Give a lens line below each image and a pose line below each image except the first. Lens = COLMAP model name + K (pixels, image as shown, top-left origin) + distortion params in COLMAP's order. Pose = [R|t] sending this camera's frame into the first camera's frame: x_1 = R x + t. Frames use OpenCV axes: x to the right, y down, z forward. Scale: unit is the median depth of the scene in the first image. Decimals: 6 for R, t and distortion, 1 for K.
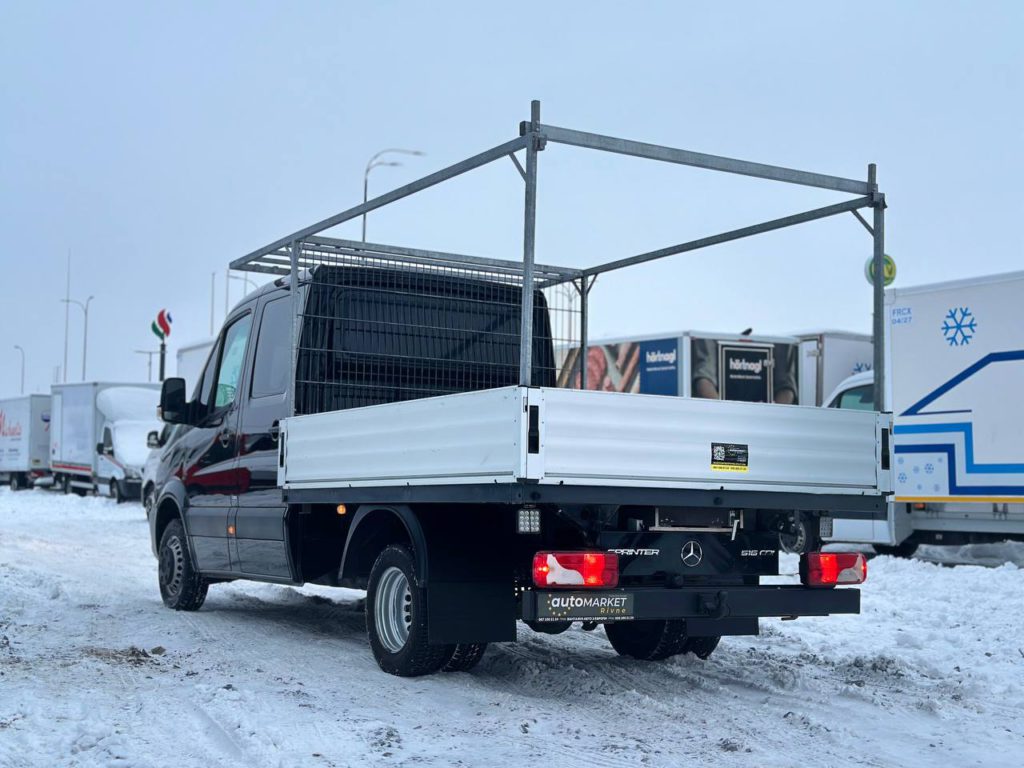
lens RADIAL K [[1425.8, 0, 513.3], [0, 1425.8, 381.7], [0, 0, 1]] dist [0.160356, 0.000000]
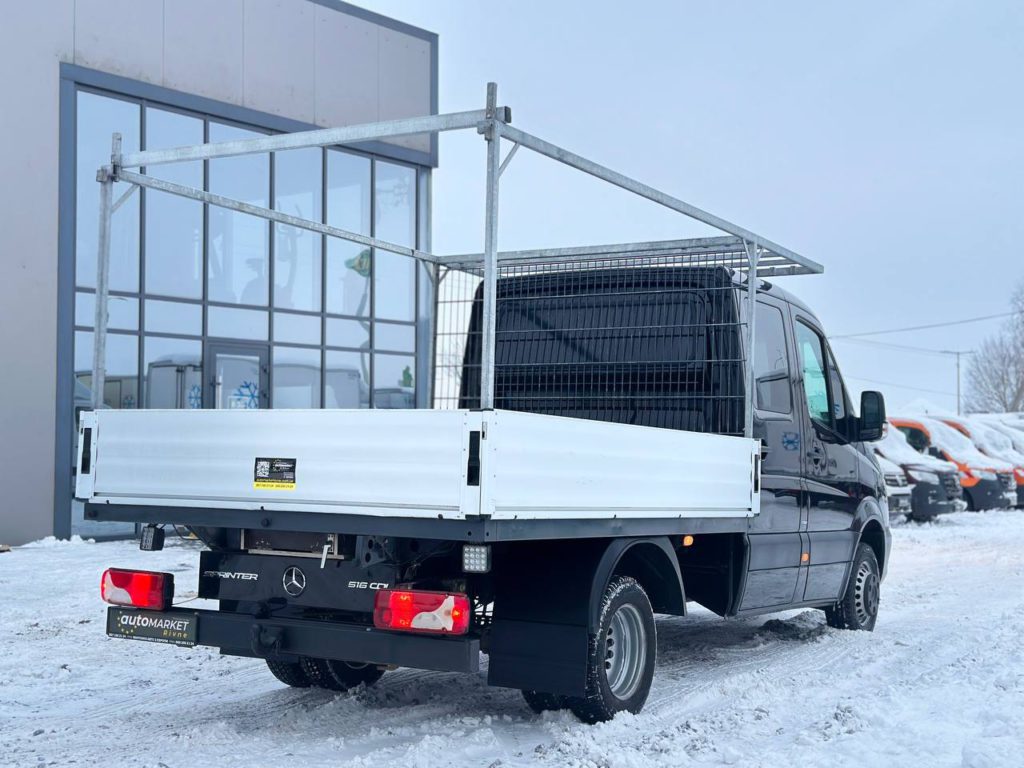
lens RADIAL K [[1425.8, 0, 506.6], [0, 1425.8, 374.6], [0, 0, 1]] dist [0.160356, 0.000000]
pose [[0.458292, -0.066952, -0.886276, 1.005206], [0.061308, 0.997165, -0.043626, 0.039386], [0.886685, -0.034342, 0.461098, 0.721256]]
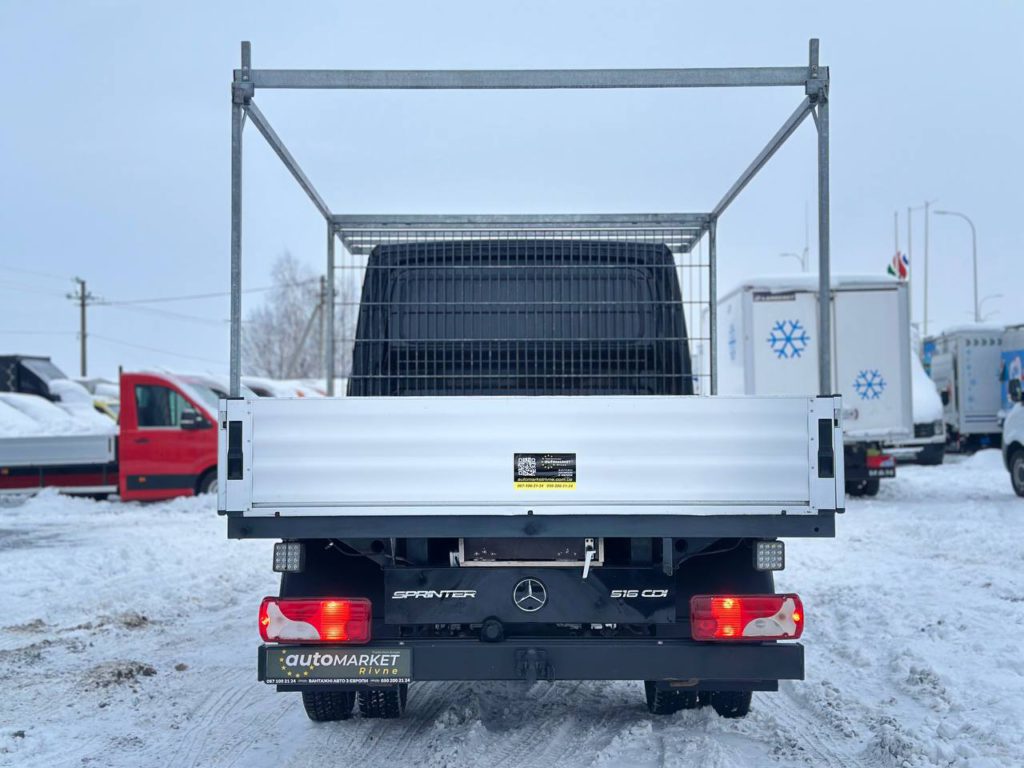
lens RADIAL K [[1425.8, 0, 507.5], [0, 1425.8, 387.3], [0, 0, 1]] dist [0.160356, 0.000000]
pose [[0.854652, -0.045001, -0.517248, 0.525513], [0.067439, 0.997419, 0.024653, -0.011243], [0.514804, -0.055952, 0.855480, 0.348981]]
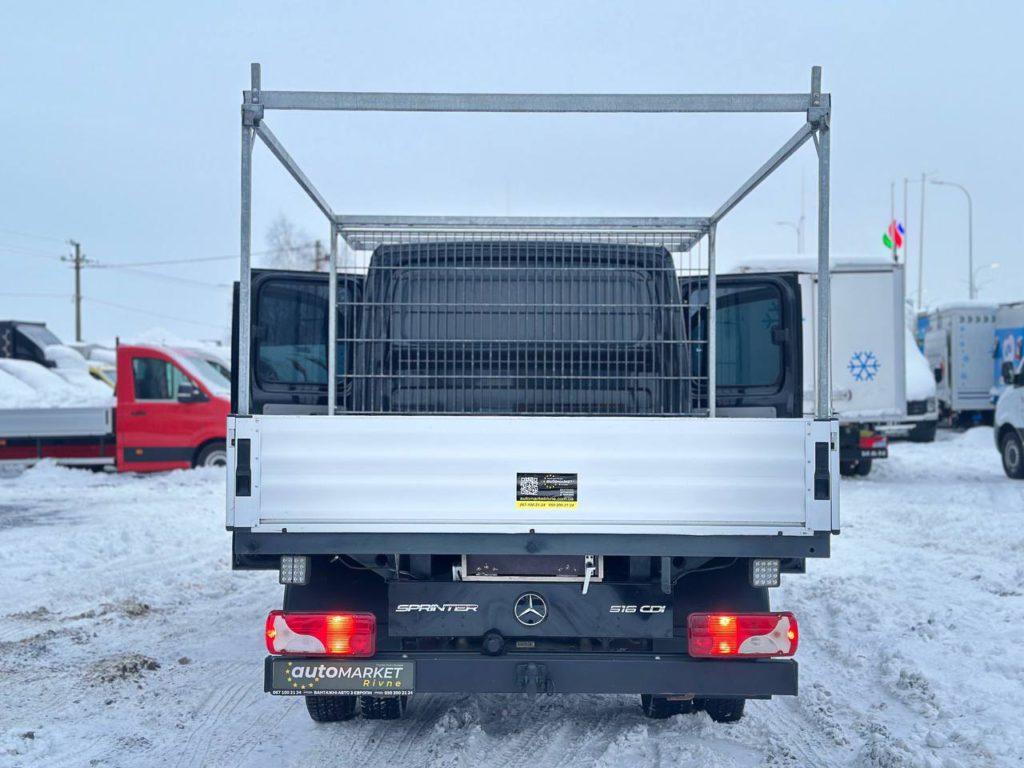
lens RADIAL K [[1425.8, 0, 505.9], [0, 1425.8, 388.1], [0, 0, 1]] dist [0.160356, 0.000000]
pose [[0.856776, -0.022967, -0.515178, 0.529299], [0.057759, 0.996996, 0.051610, -0.043127], [0.512445, -0.073974, 0.855528, 0.336087]]
